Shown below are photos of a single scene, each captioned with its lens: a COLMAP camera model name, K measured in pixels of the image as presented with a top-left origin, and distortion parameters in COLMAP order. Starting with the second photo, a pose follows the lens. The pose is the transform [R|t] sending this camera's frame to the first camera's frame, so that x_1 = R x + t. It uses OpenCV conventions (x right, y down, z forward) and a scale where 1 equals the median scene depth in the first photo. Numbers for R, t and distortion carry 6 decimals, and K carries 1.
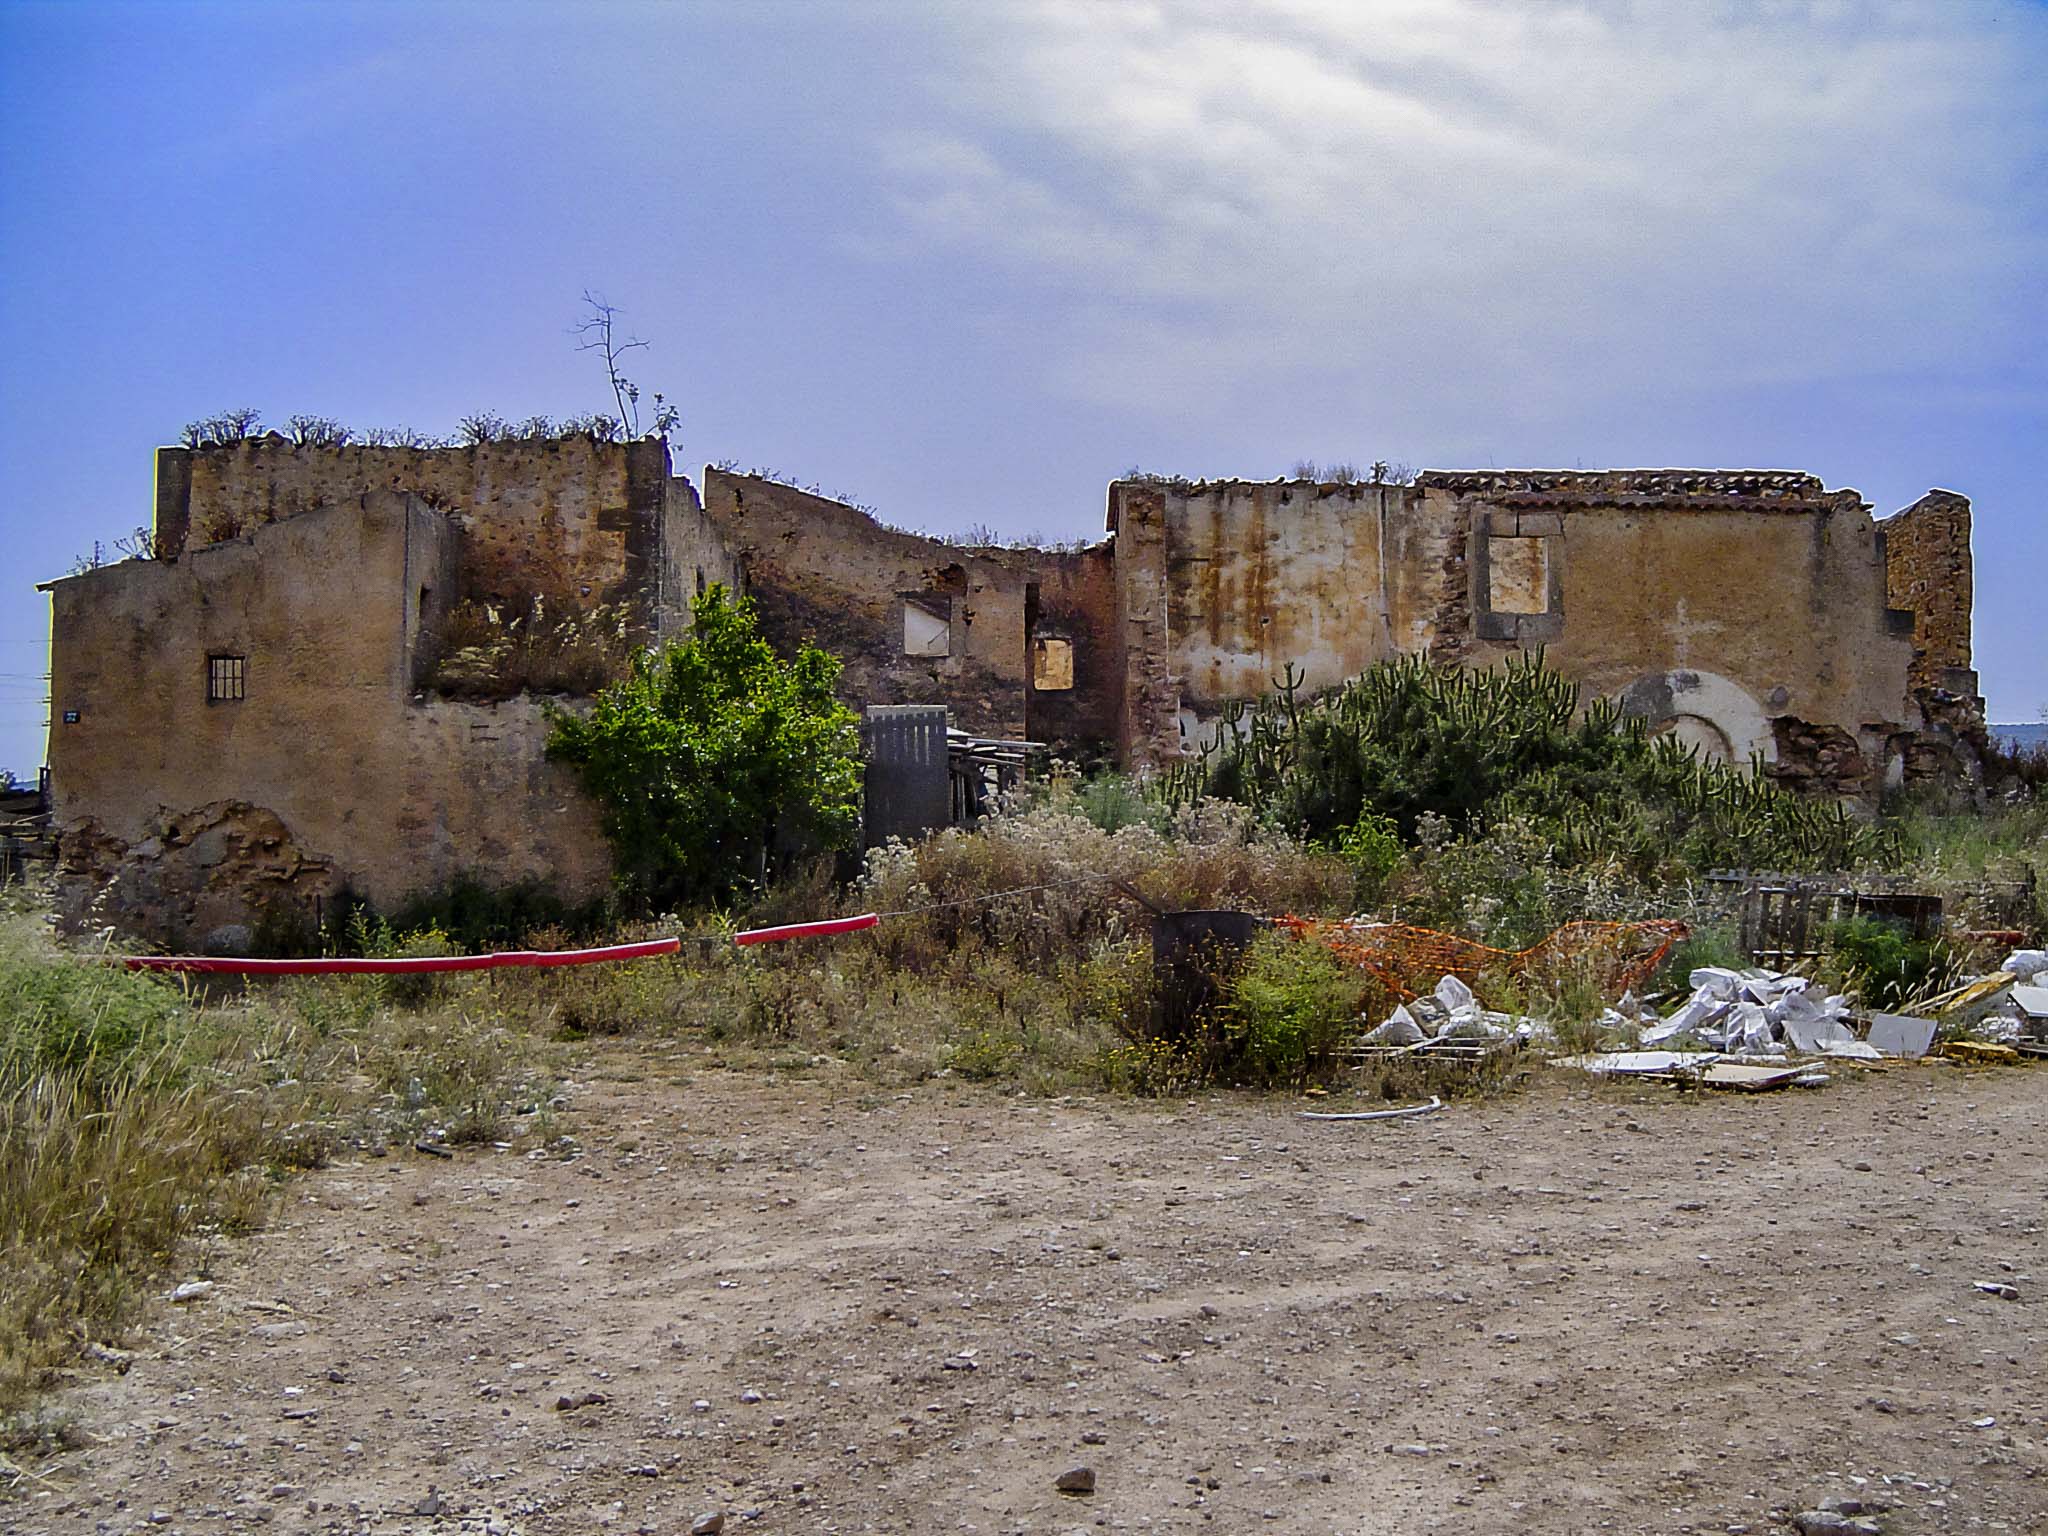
lens RADIAL K [[2387.9, 0, 1046.2], [0, 2387.9, 839.3], [0, 0, 1]] dist [-0.158210, 0.000000]
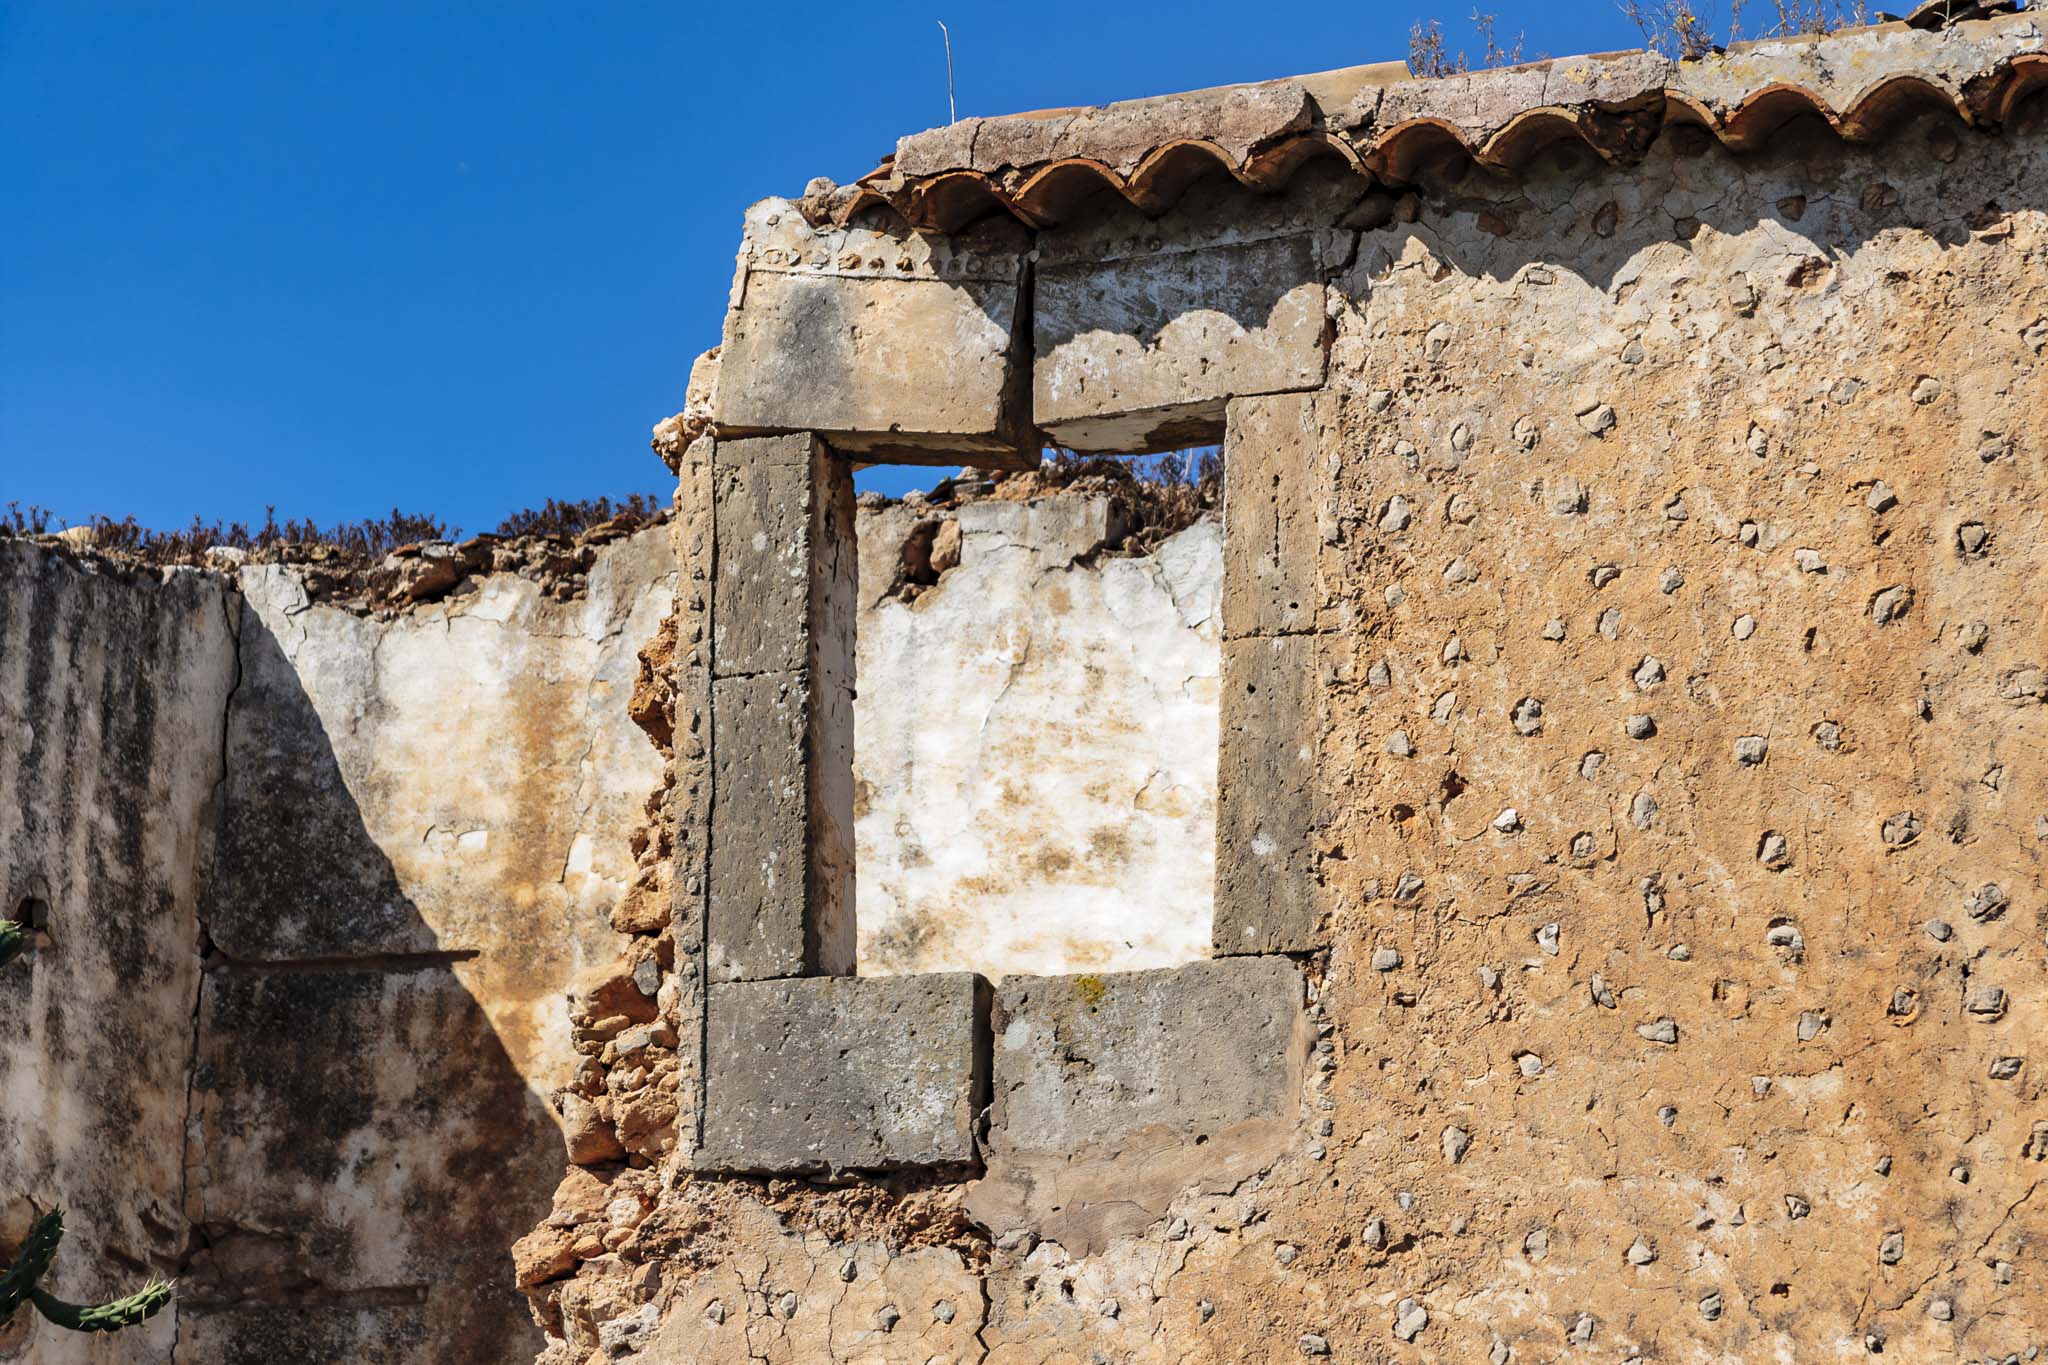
lens RADIAL K [[7748.2, 0, 939.3], [0, 7748.2, 681.4], [0, 0, 1]] dist [0.104468, 0.000000]
pose [[0.911373, -0.067185, -0.406060, 0.376458], [-0.035046, 0.970336, -0.239206, -0.005929], [0.410086, 0.232237, 0.881984, 0.603834]]
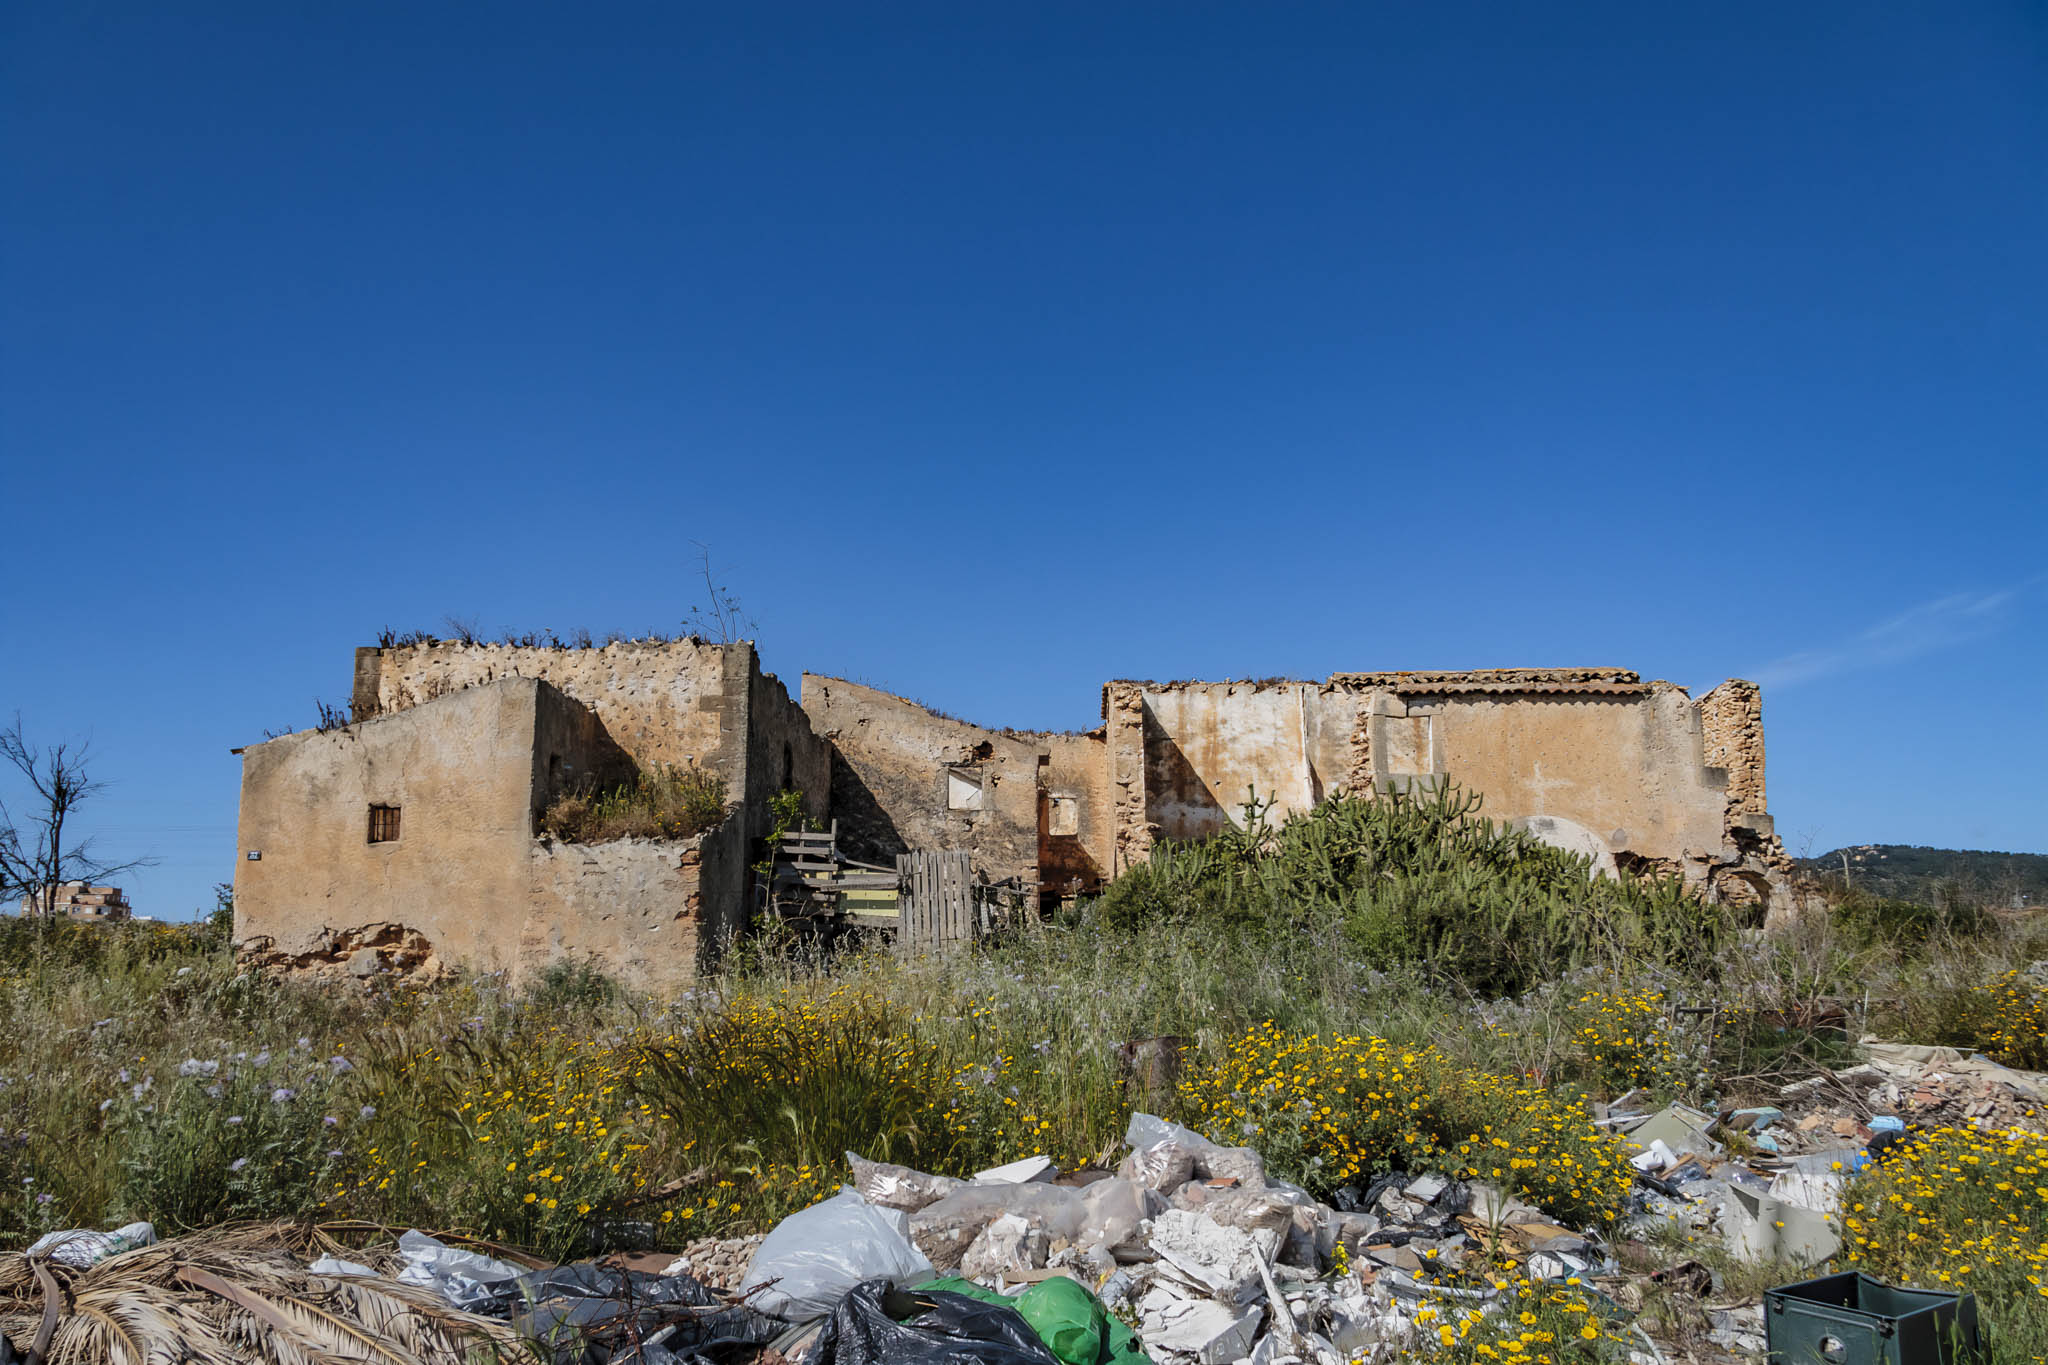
lens RADIAL K [[1641.6, 0, 1006.3], [0, 1641.6, 714.2], [0, 0, 1]] dist [0.024244, -0.015674]
pose [[0.999213, -0.007965, -0.038870, 0.009990], [0.002540, 0.990474, -0.137678, -0.002981], [0.039596, 0.137471, 0.989714, 0.078426]]
